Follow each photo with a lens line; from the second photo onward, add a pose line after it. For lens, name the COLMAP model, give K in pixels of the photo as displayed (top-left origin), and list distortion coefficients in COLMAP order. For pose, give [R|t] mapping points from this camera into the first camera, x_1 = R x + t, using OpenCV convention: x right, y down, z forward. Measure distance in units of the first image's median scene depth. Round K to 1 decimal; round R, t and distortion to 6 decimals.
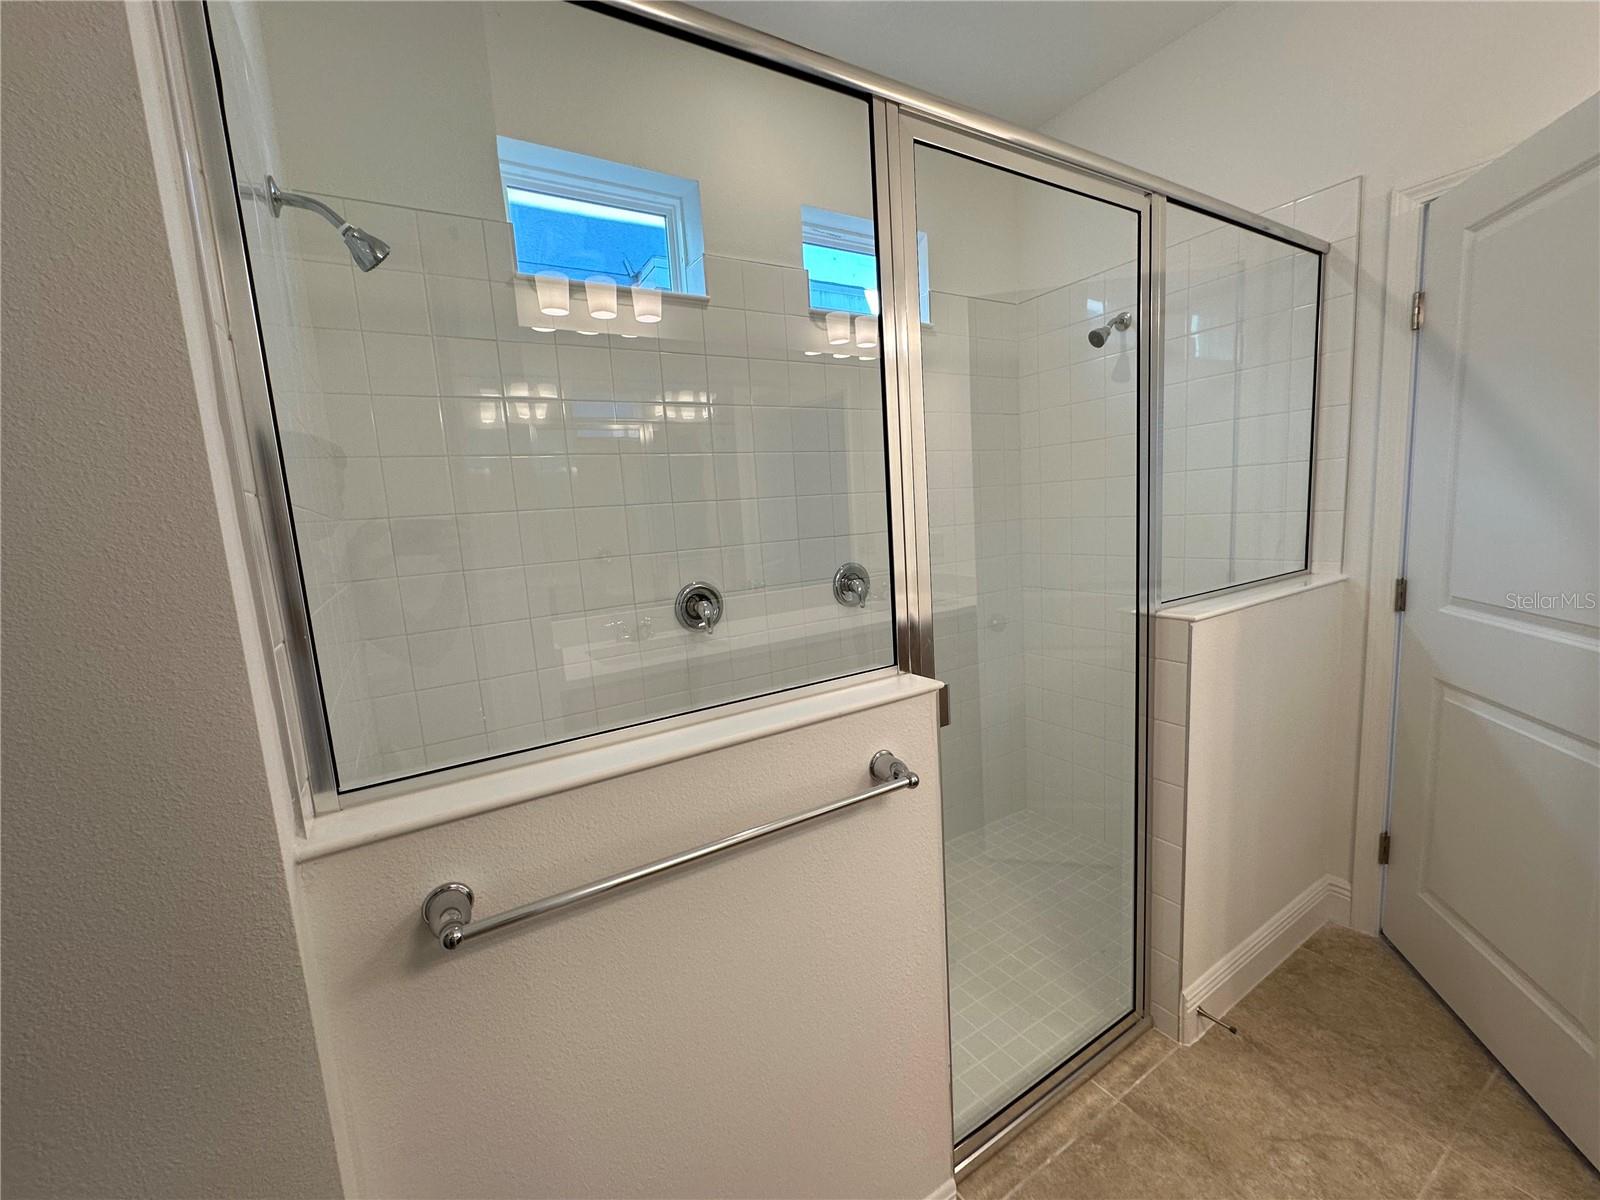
lens RADIAL K [[638.8, 0, 800.4], [0, 638.8, 596.9], [0, 0, 1]] dist [-0.003508, 0.000325]
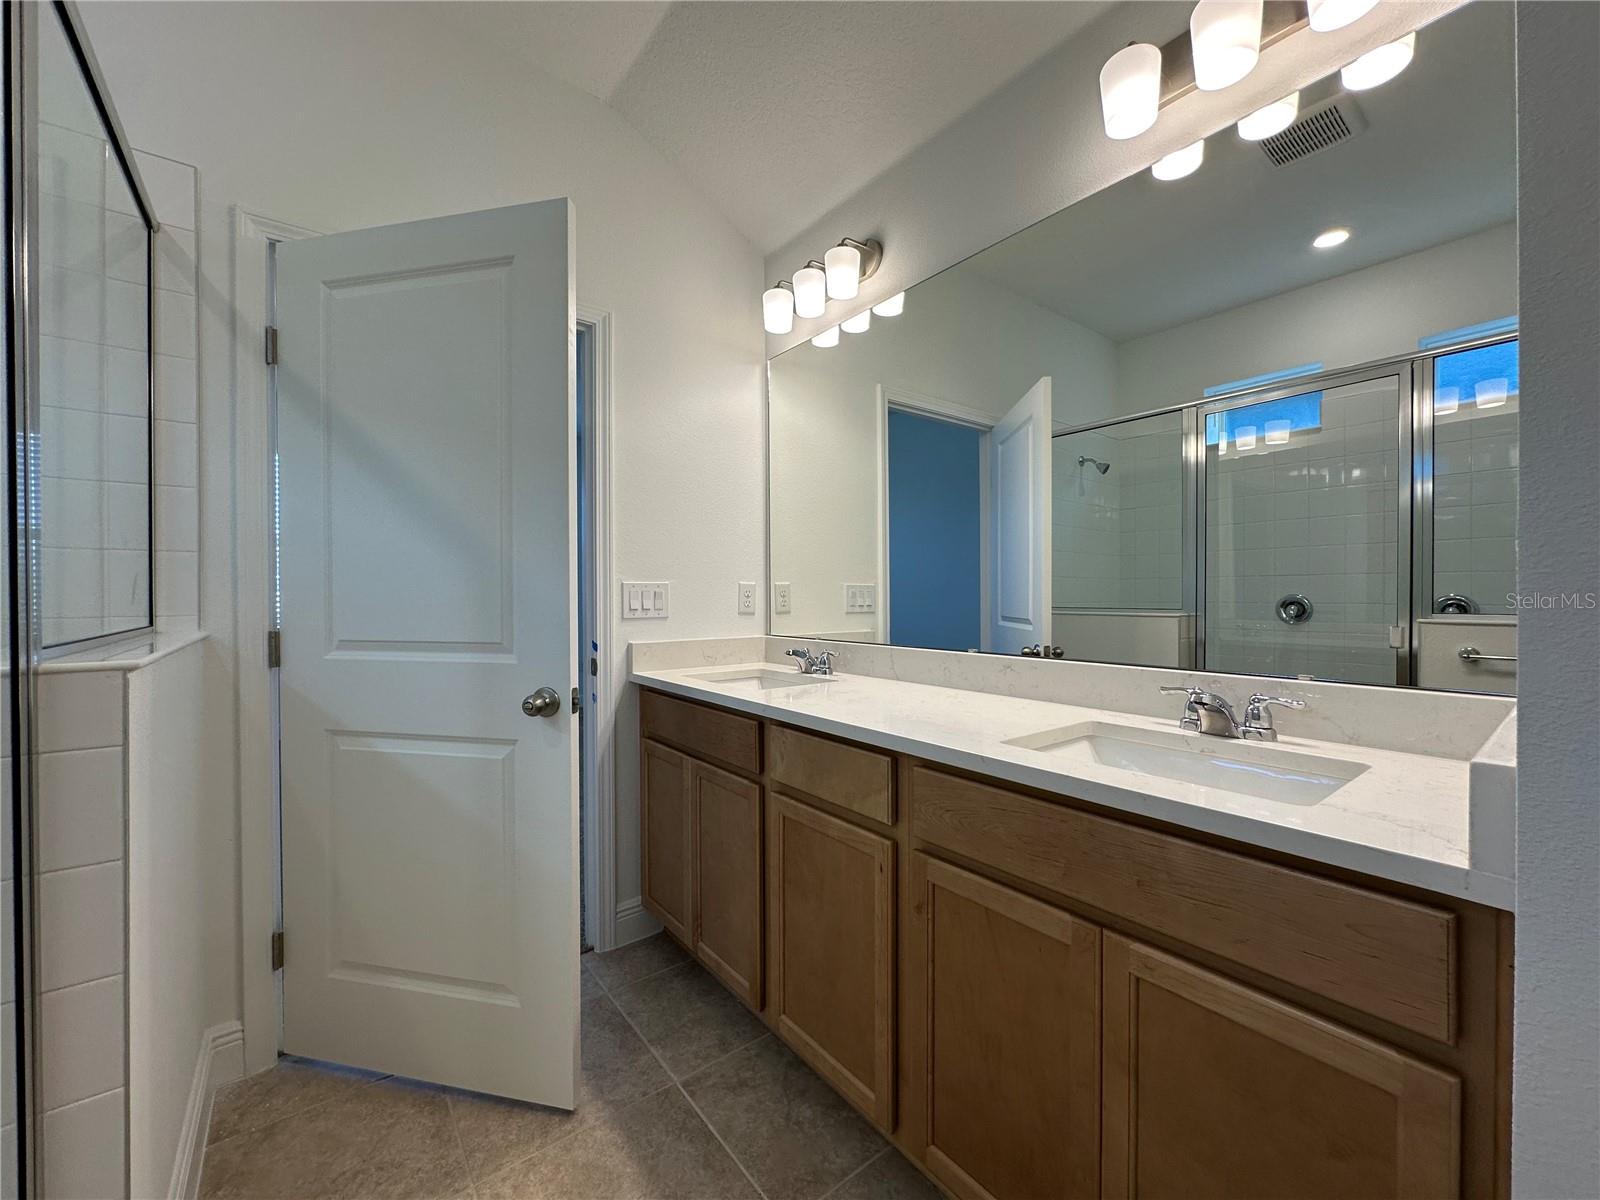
lens RADIAL K [[638.8, 0, 800.4], [0, 638.8, 596.9], [0, 0, 1]] dist [-0.003508, 0.000325]
pose [[-0.112036, 0.059511, 0.991921, -0.034498], [0.144047, 0.988634, -0.043044, 0.070541], [-0.983208, 0.138061, -0.119335, 0.372498]]
